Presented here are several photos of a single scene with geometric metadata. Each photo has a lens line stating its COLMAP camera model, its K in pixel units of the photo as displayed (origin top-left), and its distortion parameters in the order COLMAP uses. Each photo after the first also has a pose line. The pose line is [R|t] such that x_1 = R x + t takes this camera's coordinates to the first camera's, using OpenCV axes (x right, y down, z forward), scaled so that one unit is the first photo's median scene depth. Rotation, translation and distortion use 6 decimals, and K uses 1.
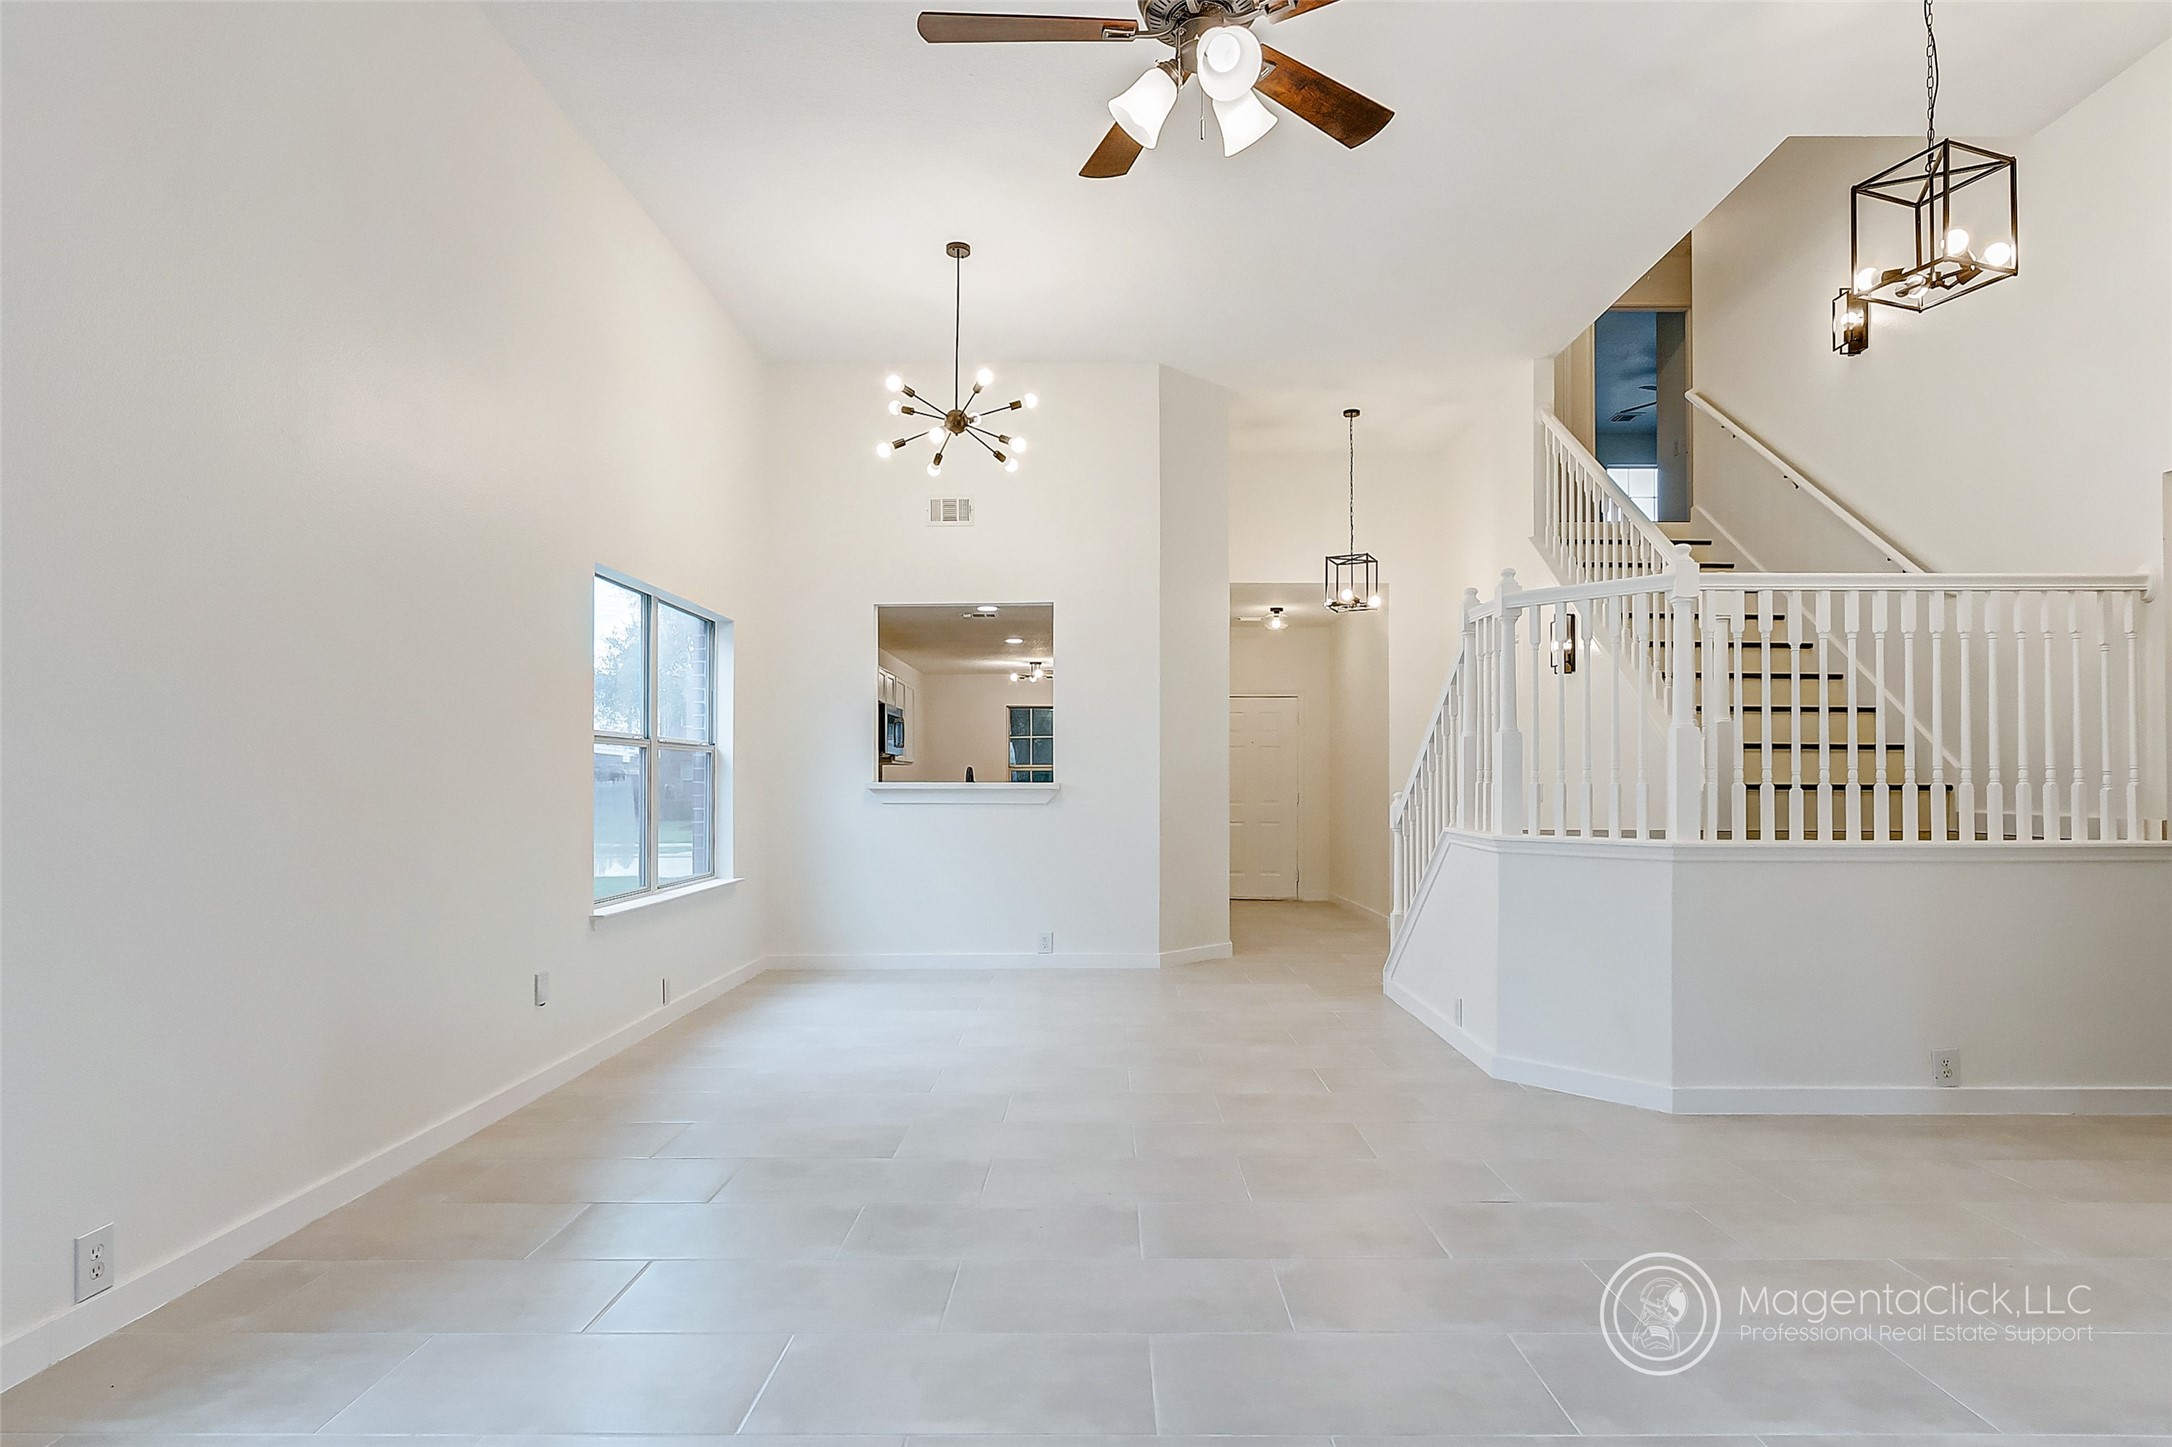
lens RADIAL K [[1148.4, 0, 1090.6], [0, 1148.4, 775.6], [0, 0, 1]] dist [-0.001120, -0.001259]
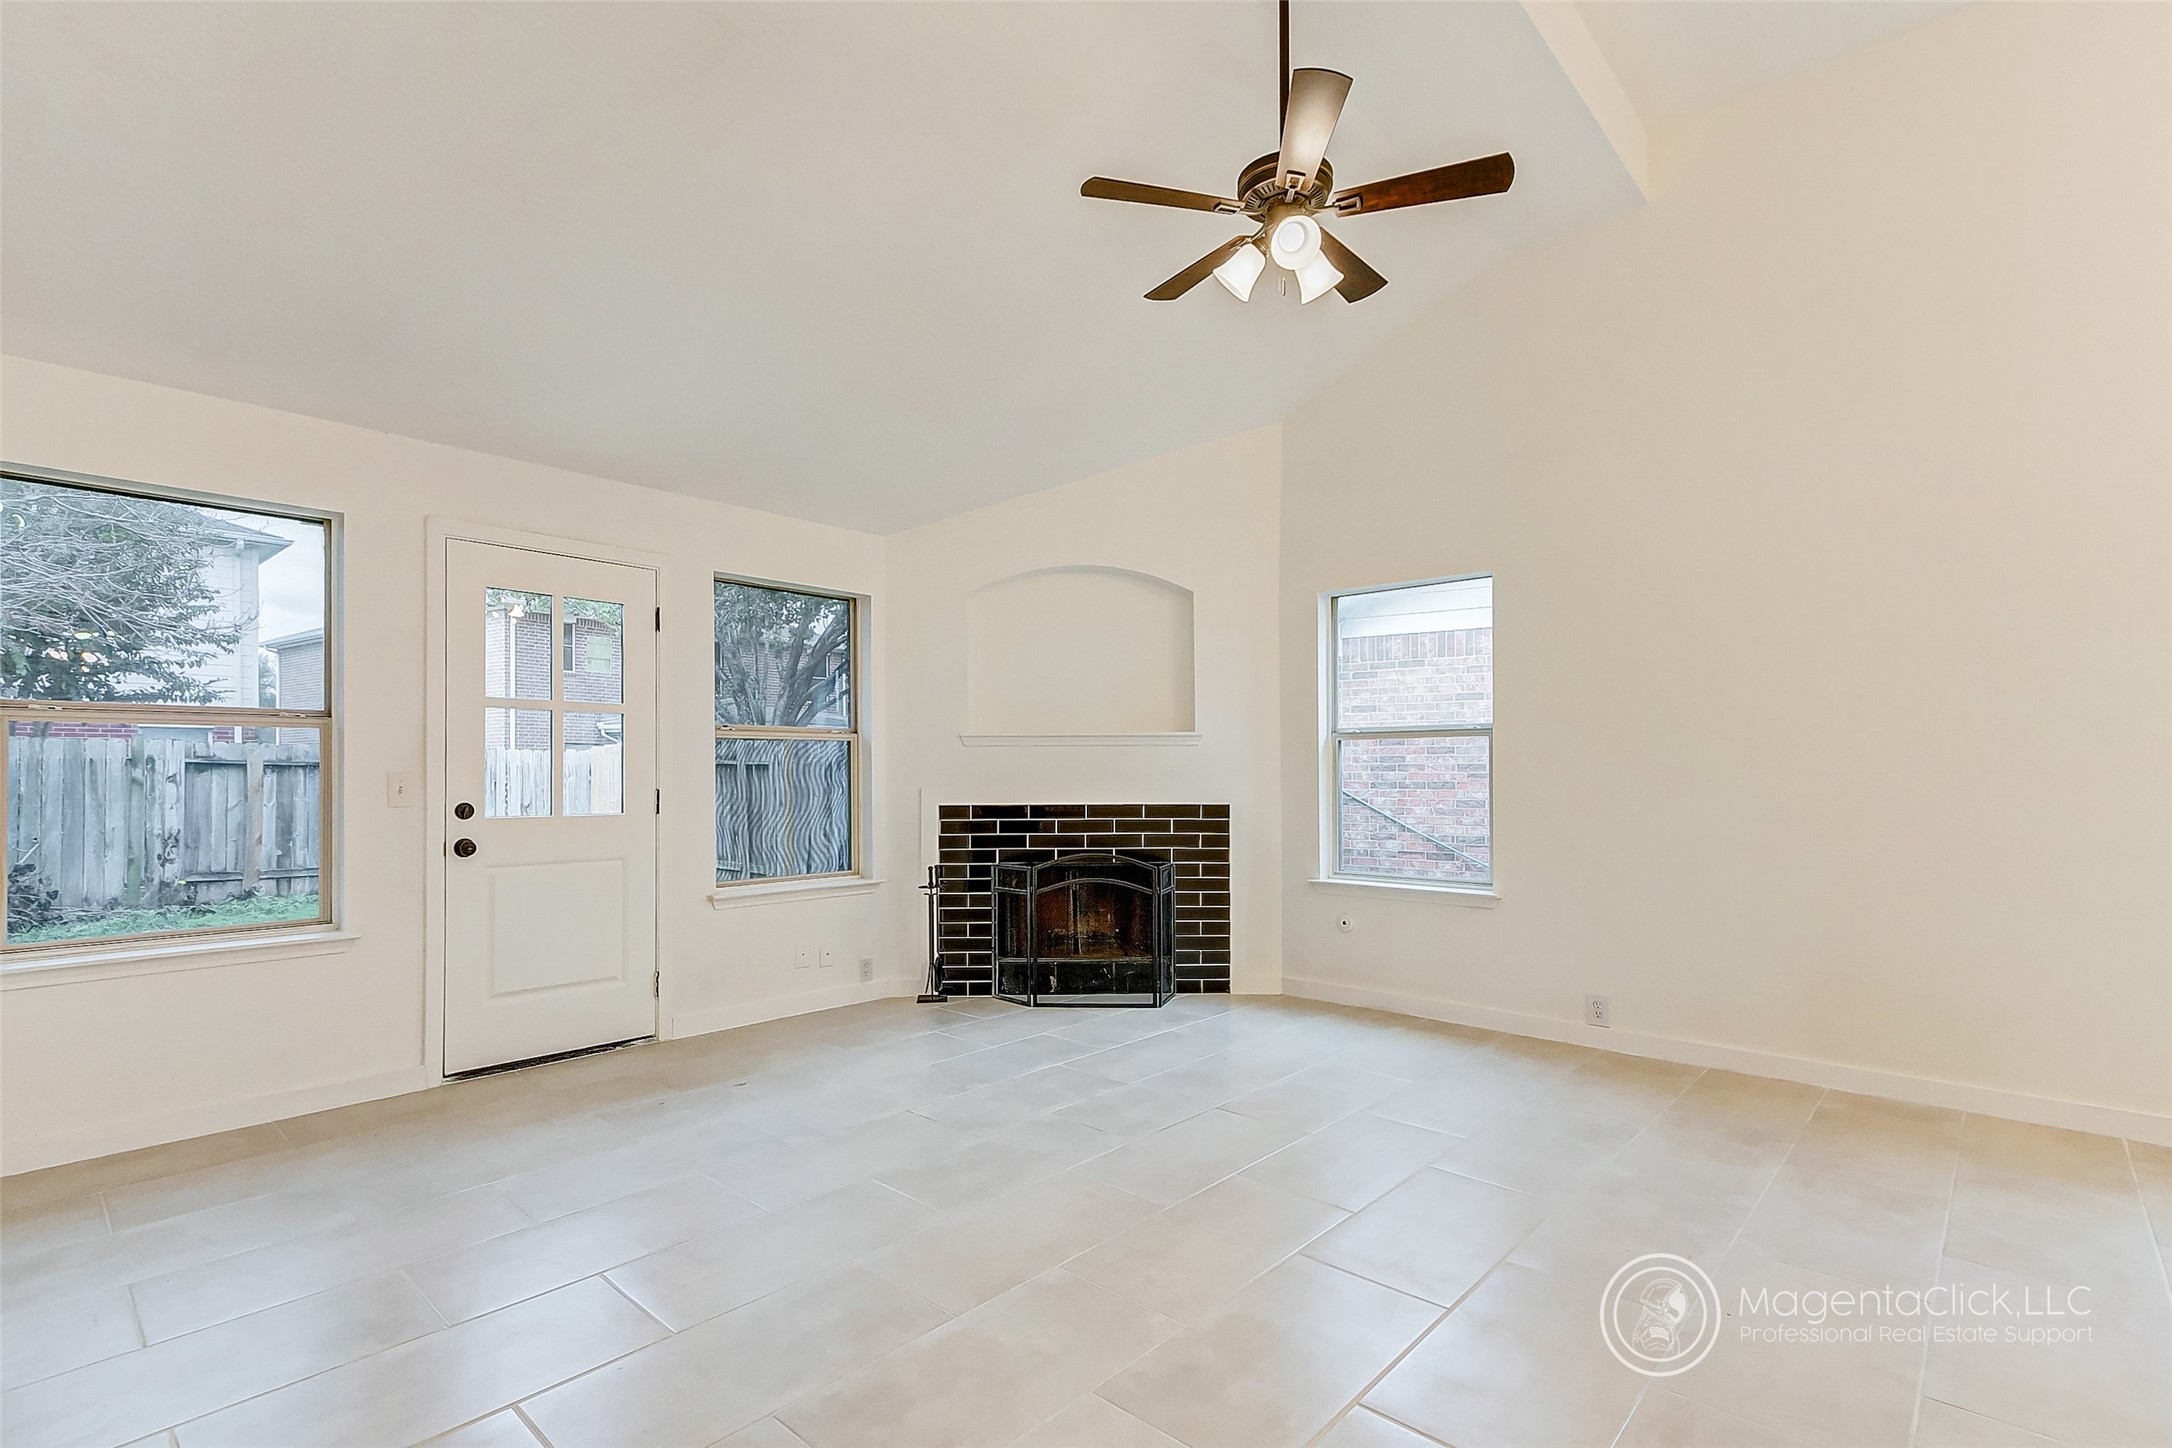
lens RADIAL K [[1006.1, 0, 1055.5], [0, 1006.1, 768.8], [0, 0, 1]] dist [0.002600, 0.000458]
pose [[-0.679903, -0.001096, -0.733301, 0.474034], [0.007928, 0.999929, -0.008845, 0.003064], [0.733259, -0.011827, -0.679847, 0.657092]]
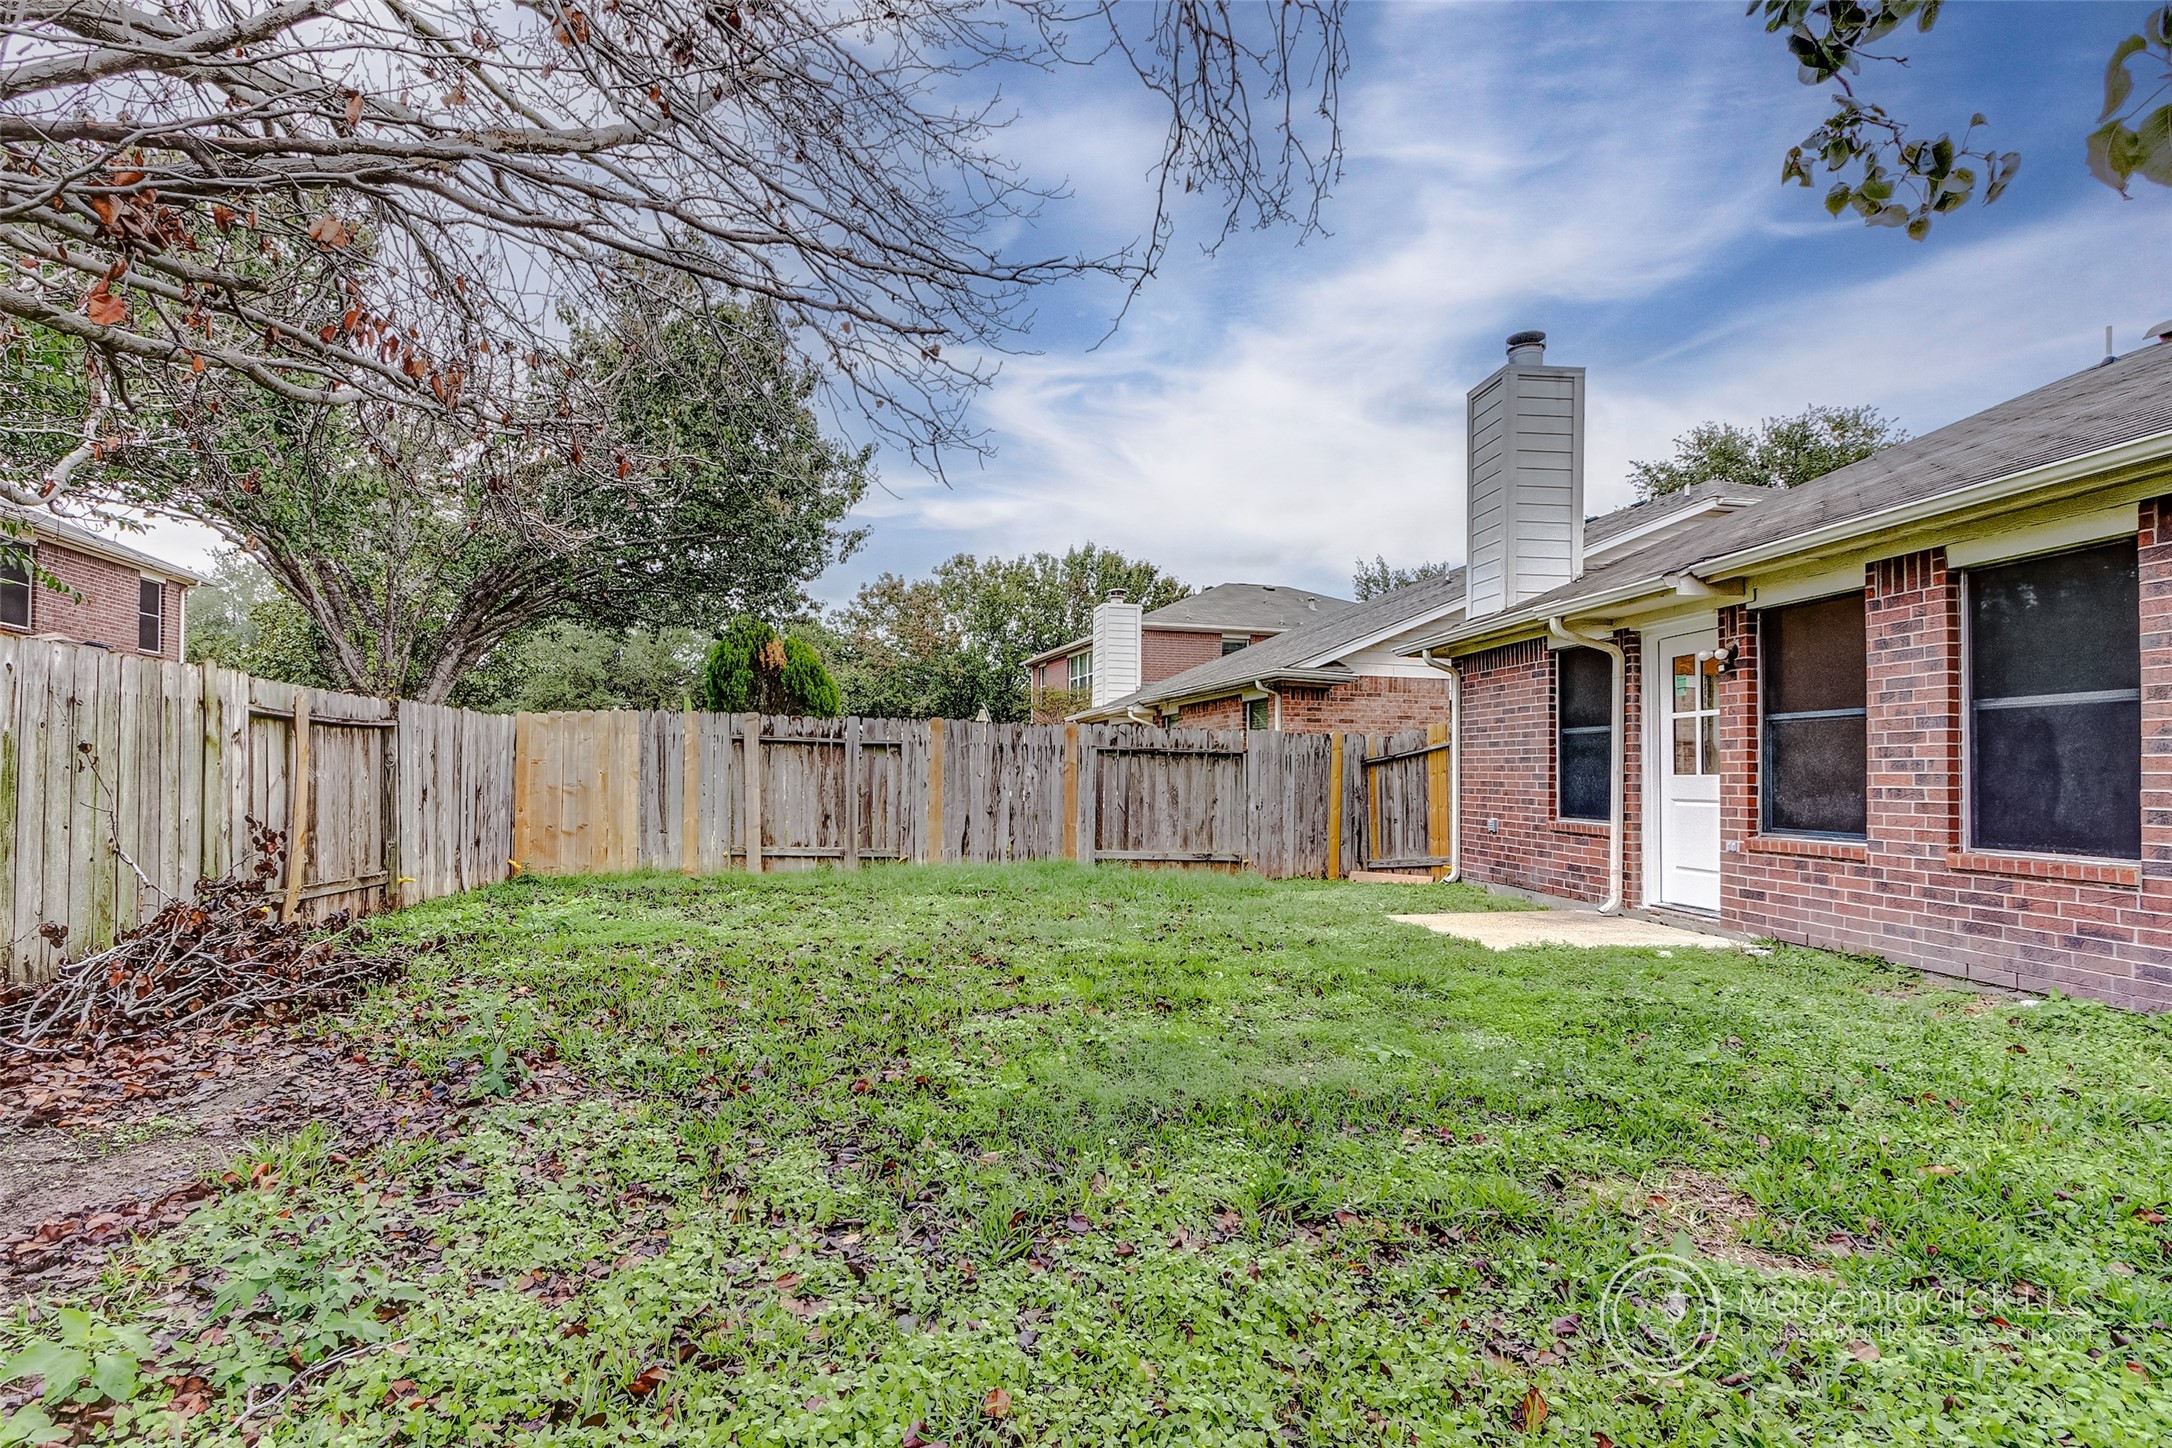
lens RADIAL K [[1041.4, 0, 1043.2], [0, 1041.4, 753.7], [0, 0, 1]] dist [-0.000455, -0.001595]
pose [[0.104619, -0.019831, -0.994315, 1.500216], [-0.003347, 0.999788, -0.020292, 0.031769], [0.994507, 0.005451, 0.104531, -1.131907]]
